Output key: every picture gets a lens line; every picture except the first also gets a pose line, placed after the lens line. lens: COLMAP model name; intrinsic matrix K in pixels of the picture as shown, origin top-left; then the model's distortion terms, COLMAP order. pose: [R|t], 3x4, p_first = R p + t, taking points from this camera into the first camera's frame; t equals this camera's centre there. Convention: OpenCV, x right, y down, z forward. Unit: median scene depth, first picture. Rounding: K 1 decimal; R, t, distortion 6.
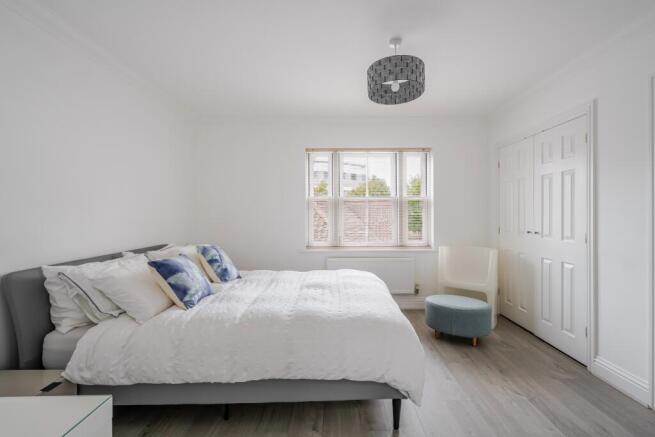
lens RADIAL K [[297.3, 0, 328.0], [0, 297.3, 219.9], [0, 0, 1]] dist [0.005155, 0.000812]
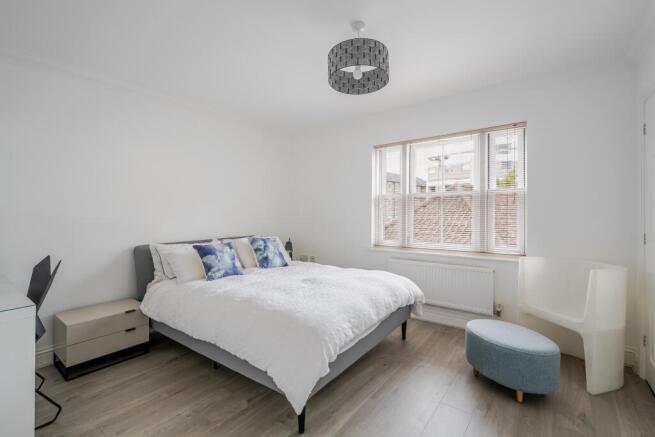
lens RADIAL K [[297.3, 0, 327.7], [0, 297.3, 214.0], [0, 0, 1]] dist [0.005155, 0.000812]
pose [[0.788305, -0.000041, -0.615285, 0.550150], [-0.008769, 0.999898, -0.011301, -0.001576], [0.615223, 0.014304, 0.788223, 0.169527]]
